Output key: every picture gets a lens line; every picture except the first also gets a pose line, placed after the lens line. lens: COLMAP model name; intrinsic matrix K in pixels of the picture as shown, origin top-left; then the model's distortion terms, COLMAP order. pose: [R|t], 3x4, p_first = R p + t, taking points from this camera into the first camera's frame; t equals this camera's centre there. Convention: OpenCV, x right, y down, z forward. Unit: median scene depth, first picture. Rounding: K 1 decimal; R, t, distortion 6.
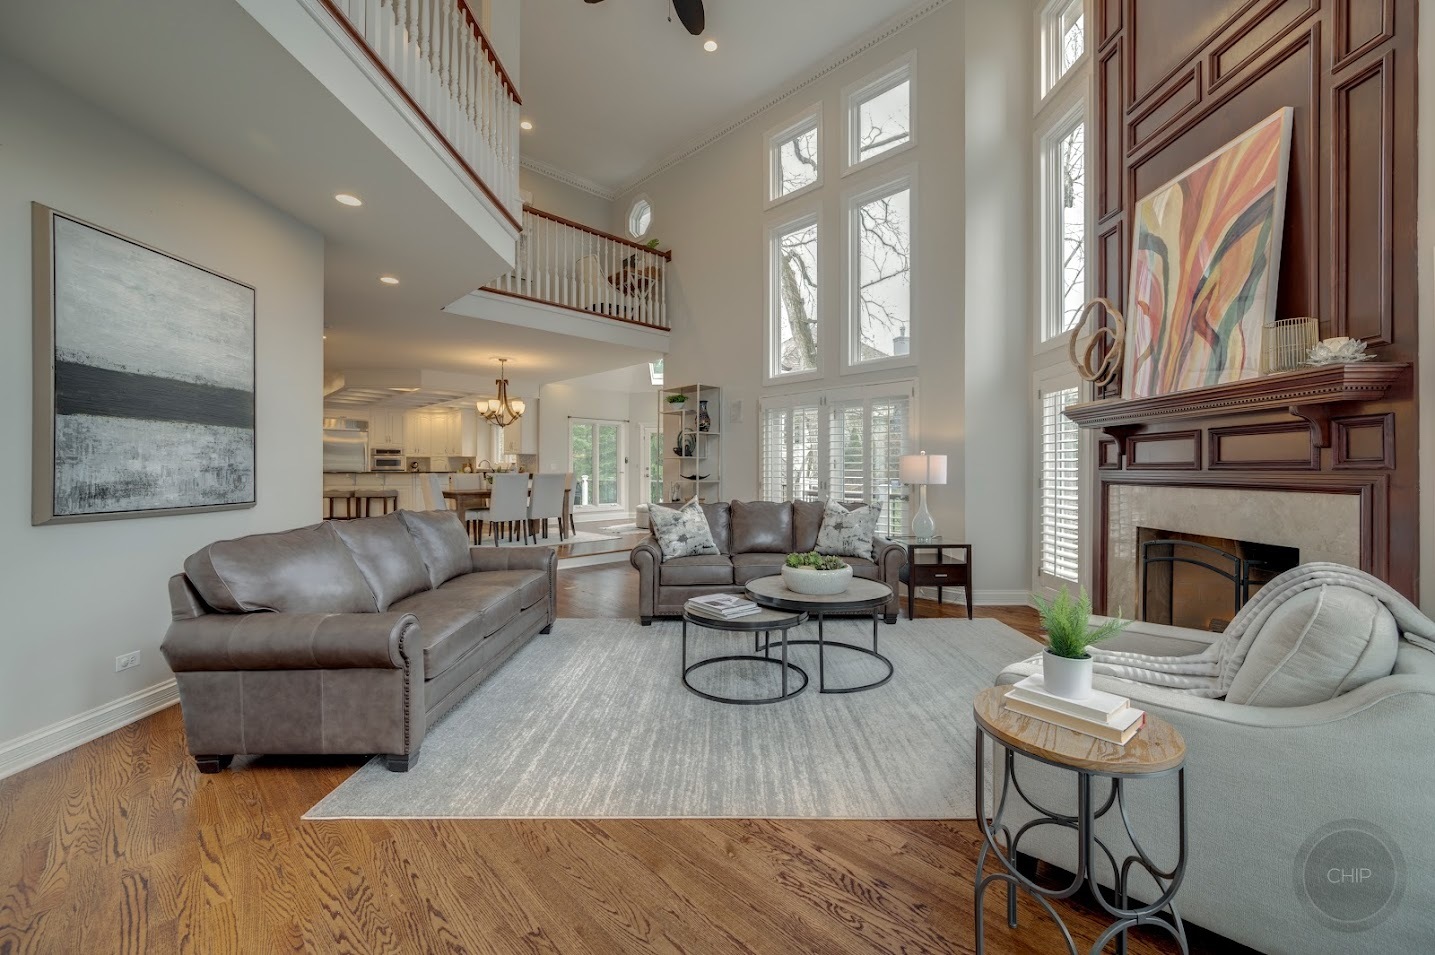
lens RADIAL K [[566.4, 0, 715.2], [0, 566.4, 467.6], [0, 0, 1]] dist [-0.002894, -0.000078]
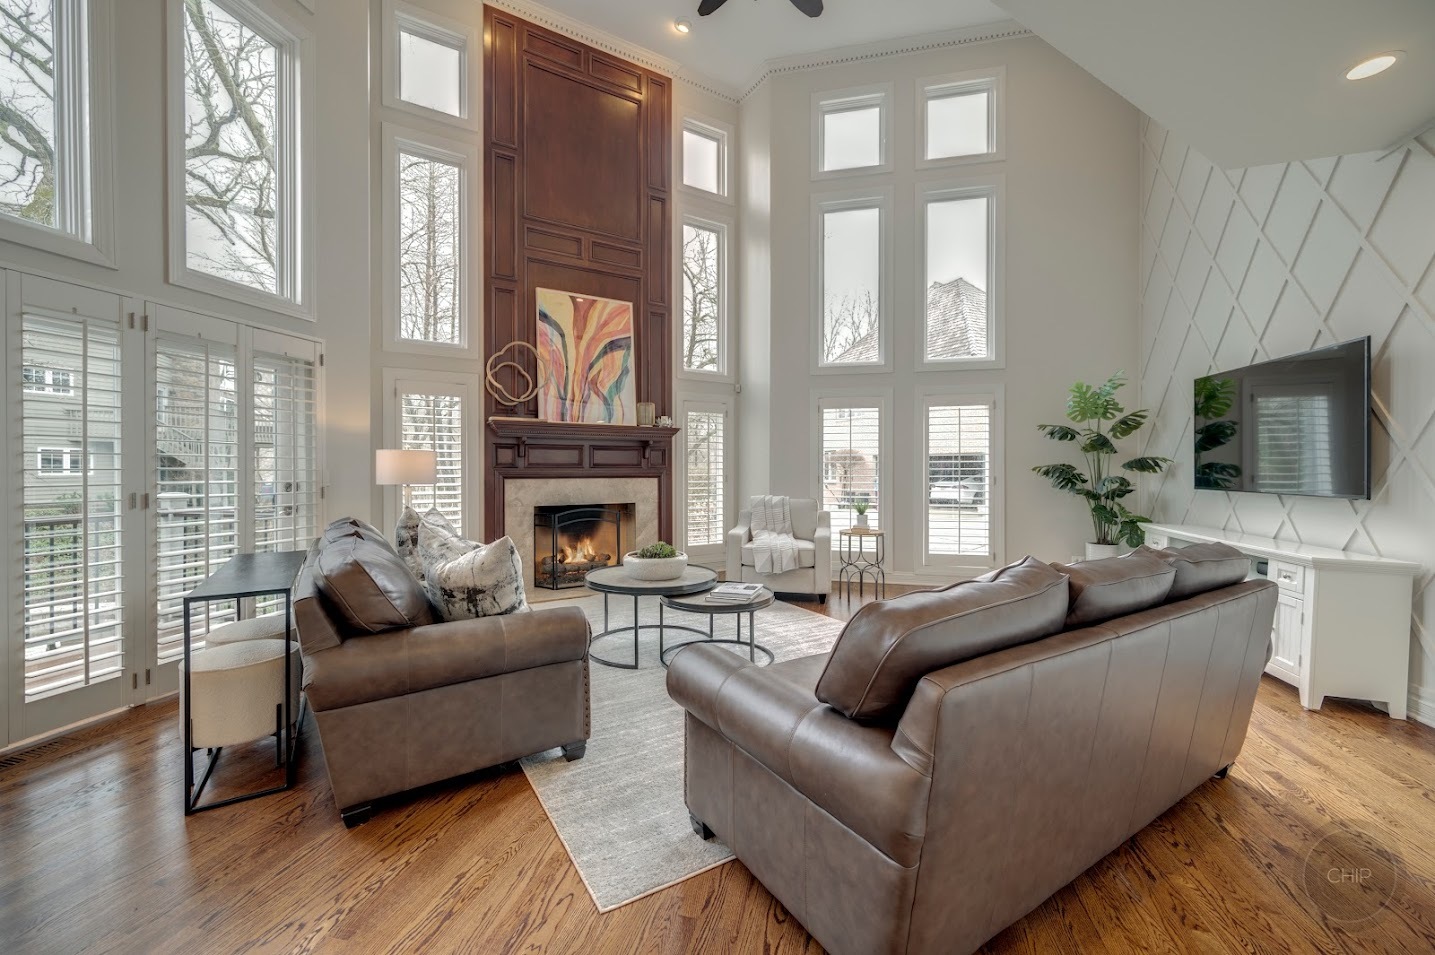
lens RADIAL K [[566.4, 0, 717.7], [0, 566.4, 470.8], [0, 0, 1]] dist [-0.002894, -0.000078]
pose [[-0.534367, -0.001501, 0.845252, -0.755883], [-0.000736, 0.999999, 0.001310, 0.008784], [-0.845253, 0.000077, -0.534367, 1.383693]]
